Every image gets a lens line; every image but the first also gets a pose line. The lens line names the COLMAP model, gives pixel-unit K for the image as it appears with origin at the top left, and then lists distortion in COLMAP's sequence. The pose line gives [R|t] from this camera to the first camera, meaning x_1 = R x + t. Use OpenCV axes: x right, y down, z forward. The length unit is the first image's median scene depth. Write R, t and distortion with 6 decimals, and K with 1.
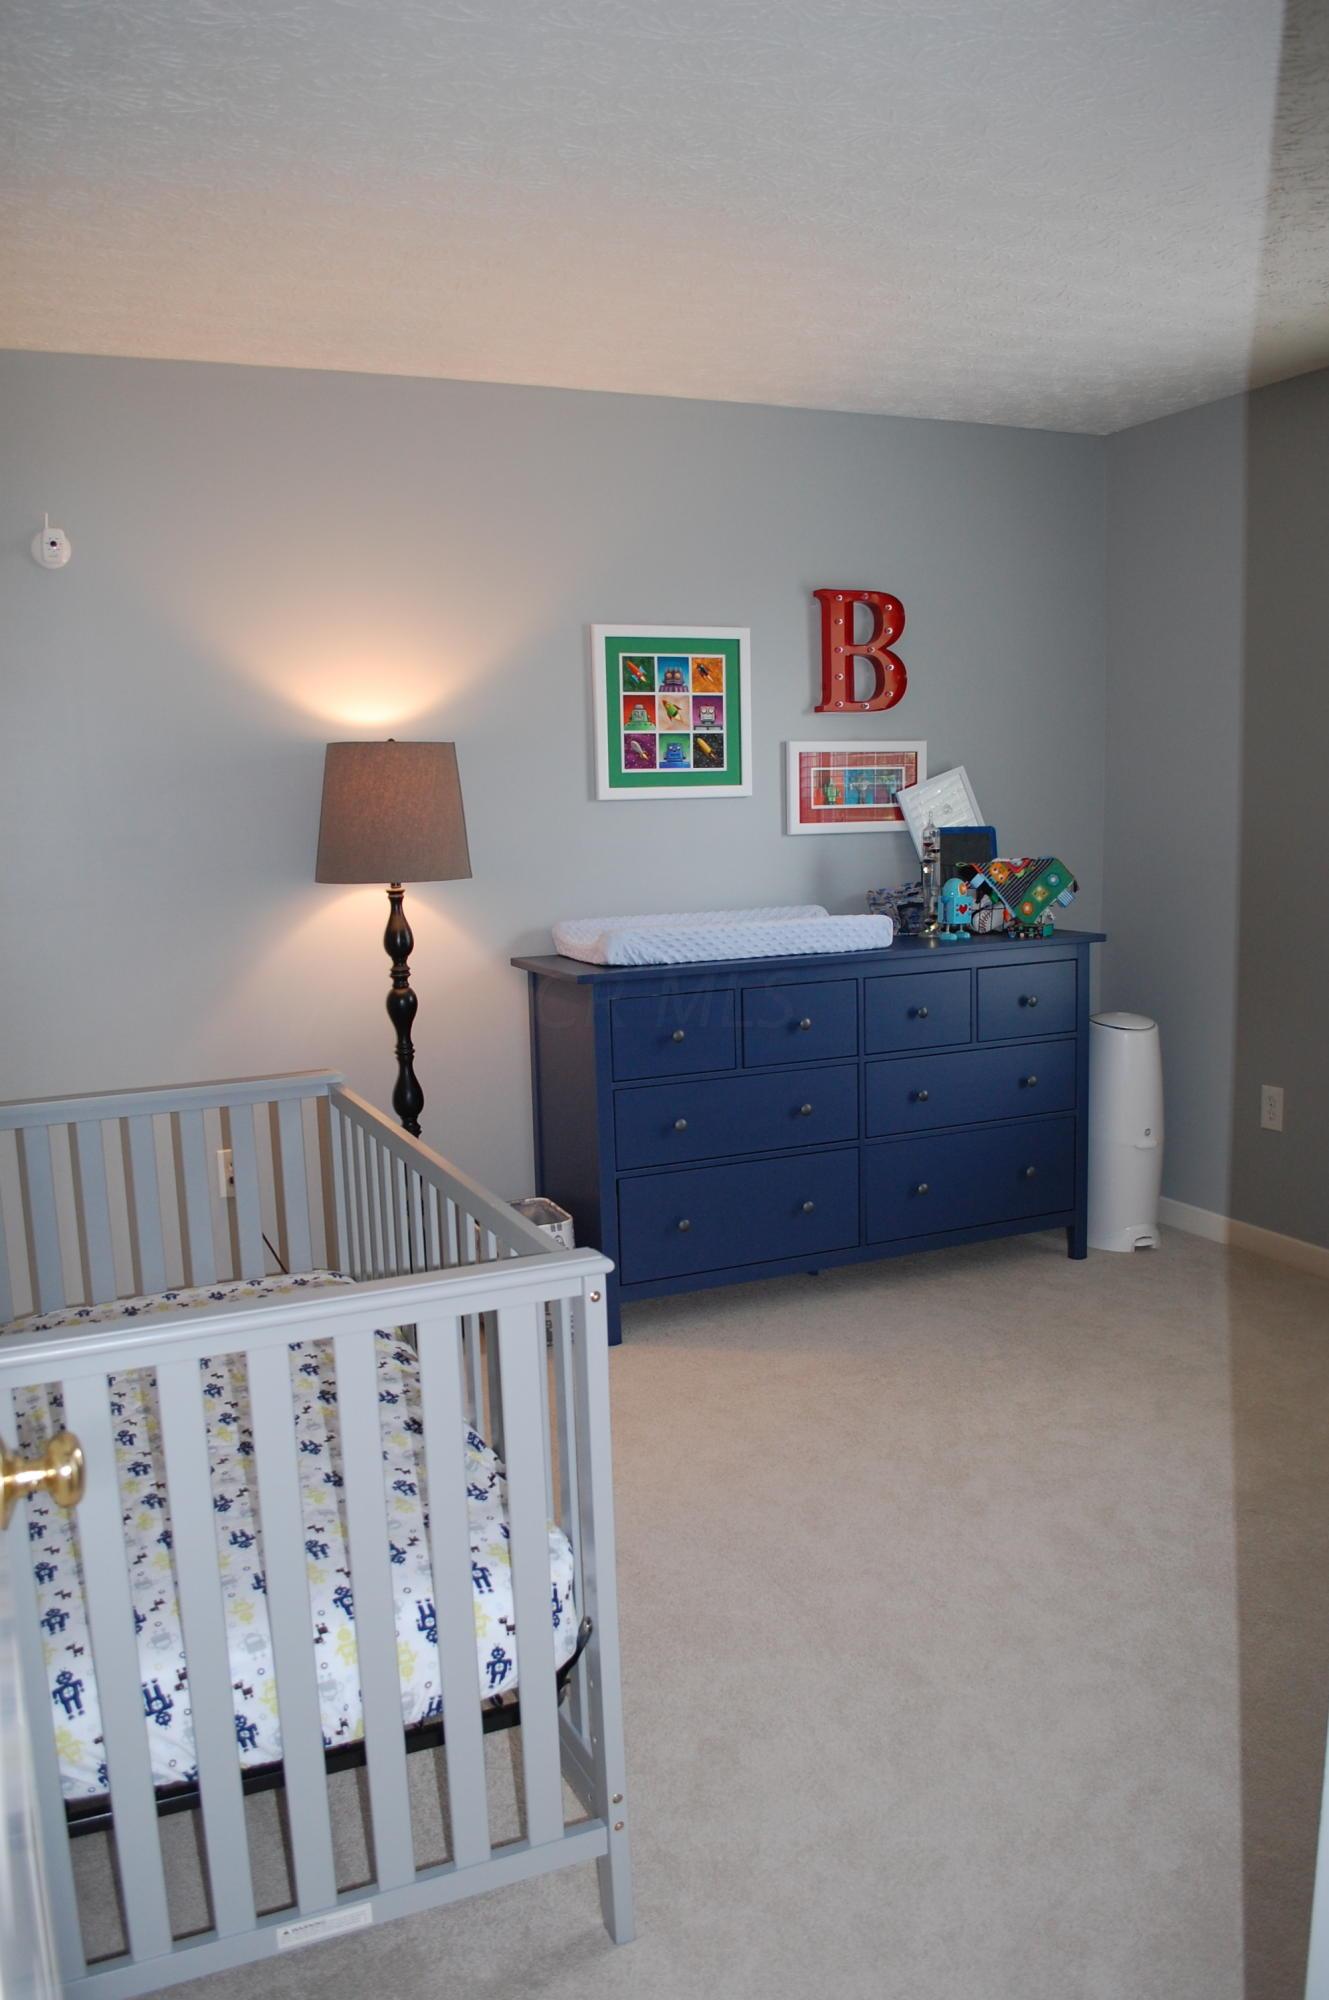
lens RADIAL K [[1571.8, 0, 688.2], [0, 1571.8, 1041.2], [0, 0, 1]] dist [-0.079654, 0.007119]
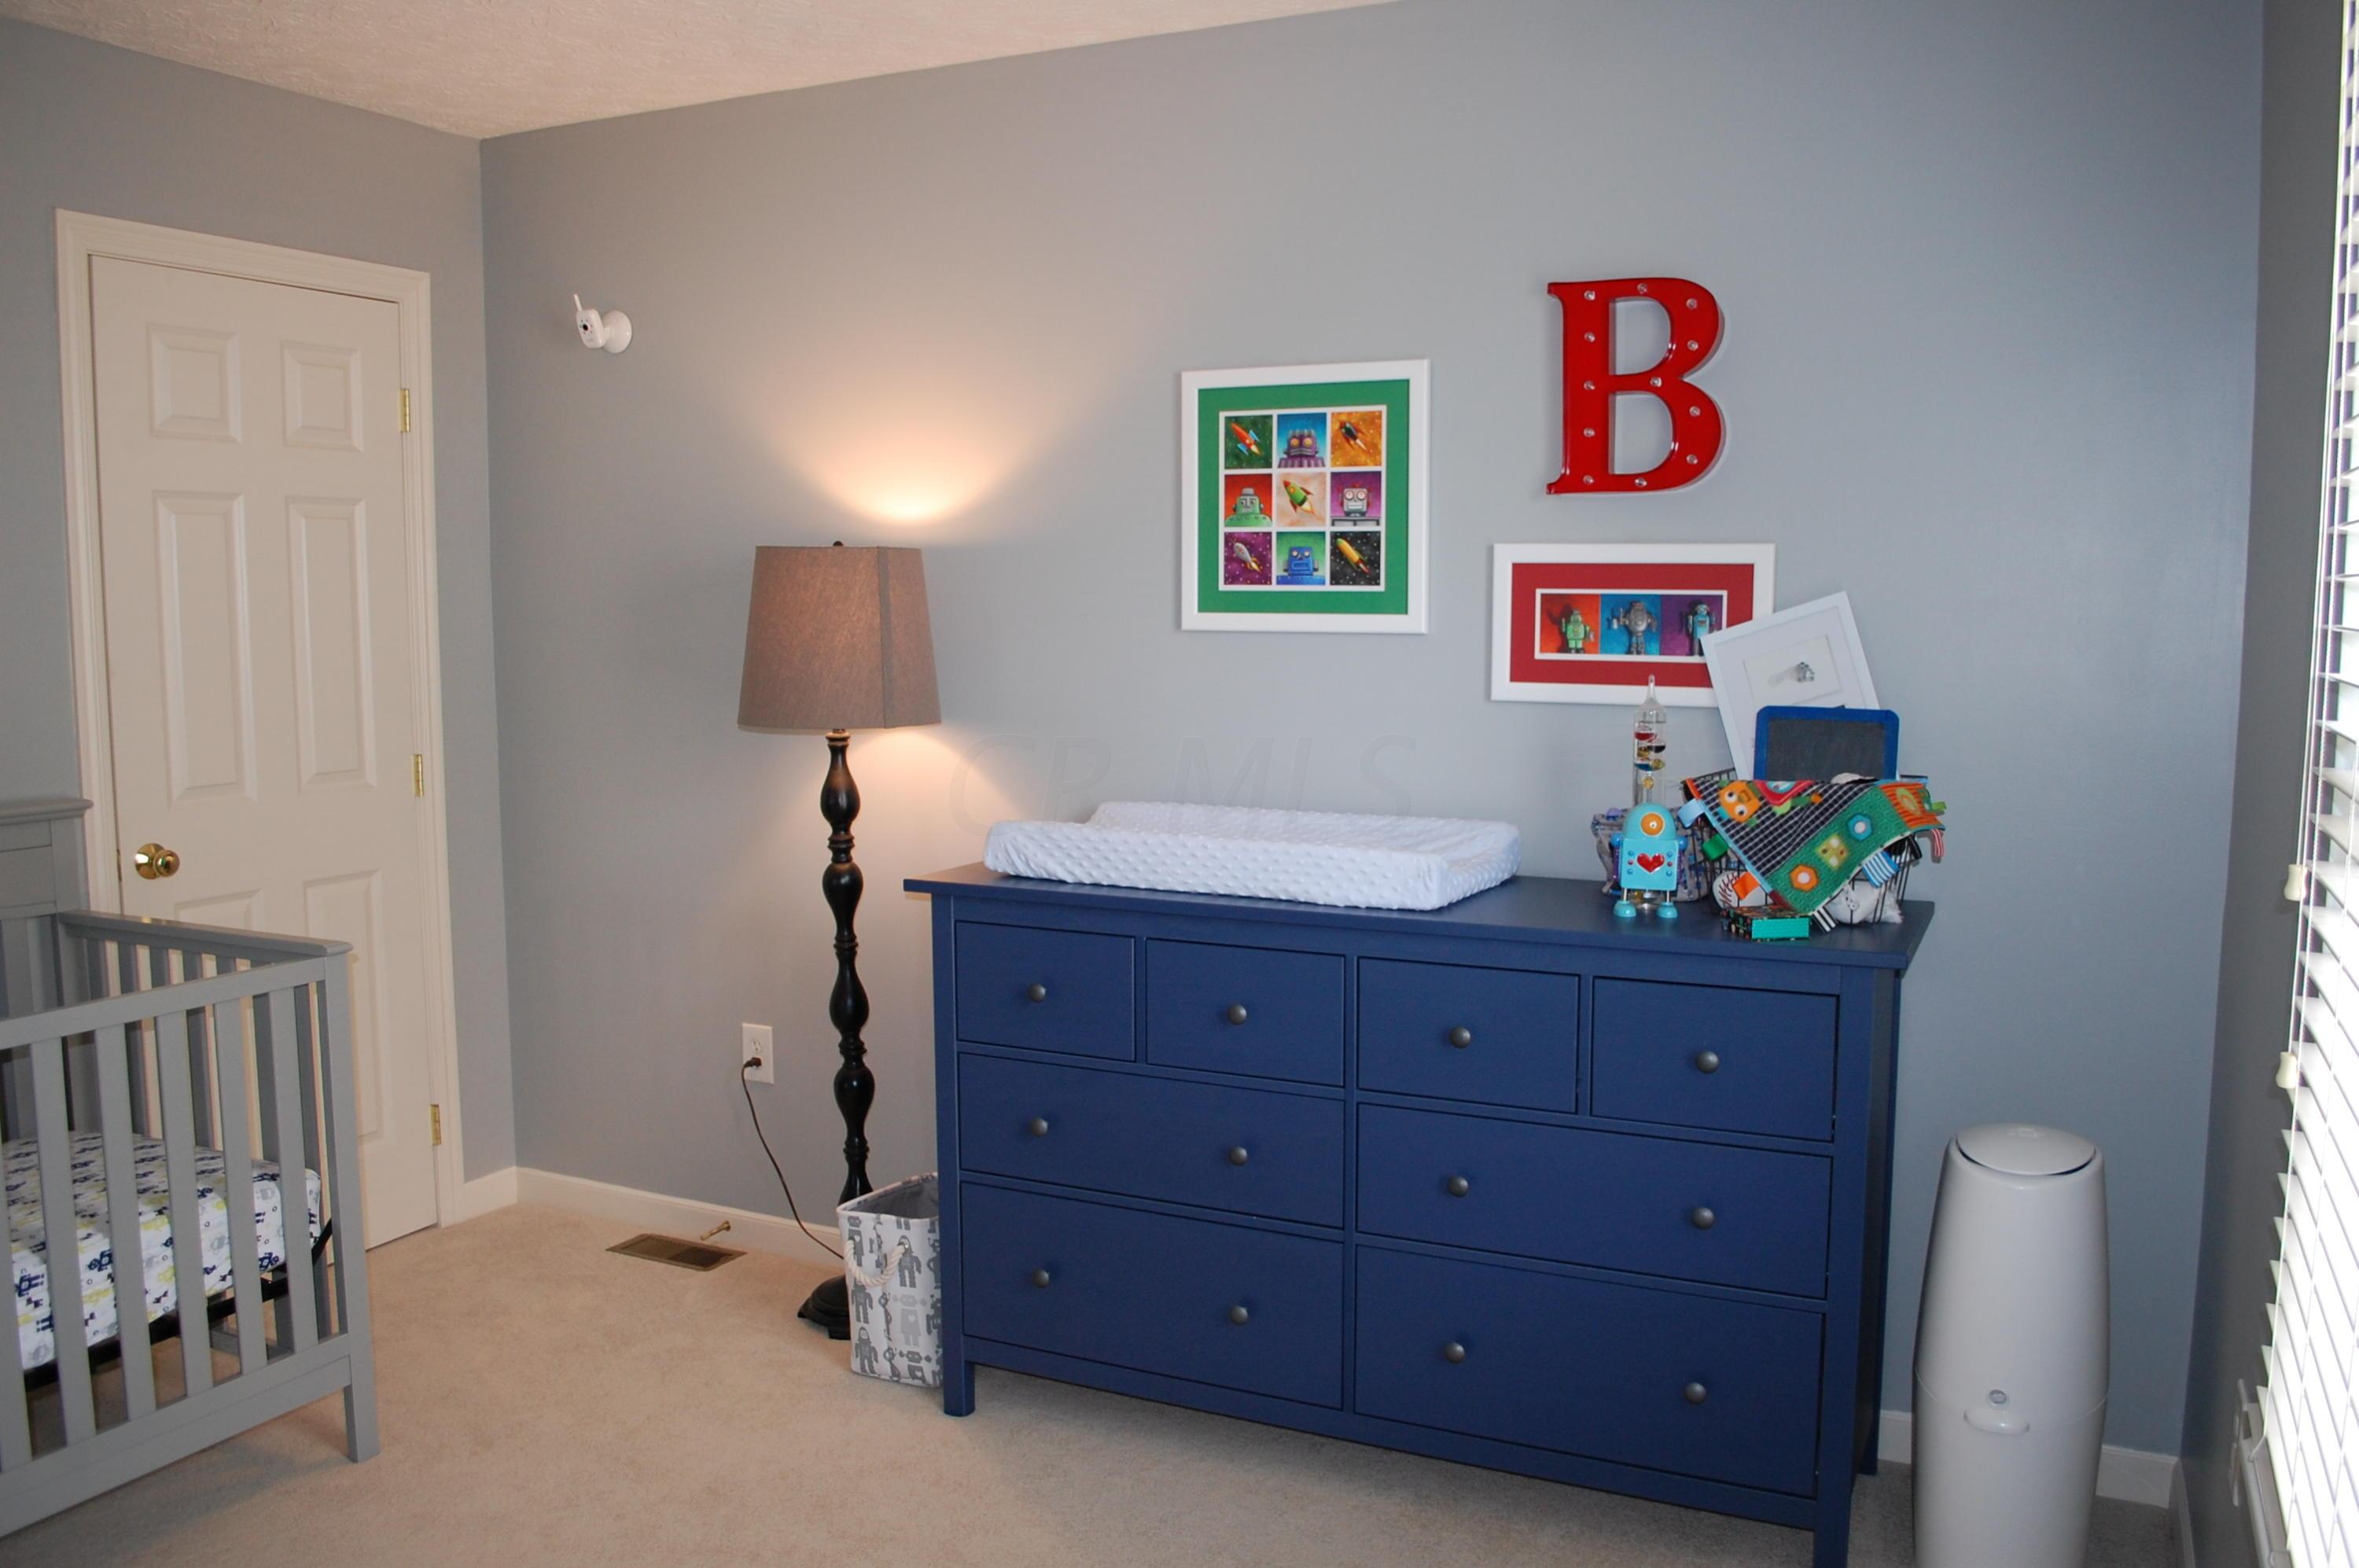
lens RADIAL K [[1853.9, 0, 1213.3], [0, 1853.9, 785.6], [0, 0, 1]] dist [-0.079654, 0.007119]
pose [[0.641205, 0.104555, -0.760214, 0.558499], [-0.139911, 0.989998, 0.018149, -0.101877], [0.754507, 0.094725, 0.649420, 0.489101]]
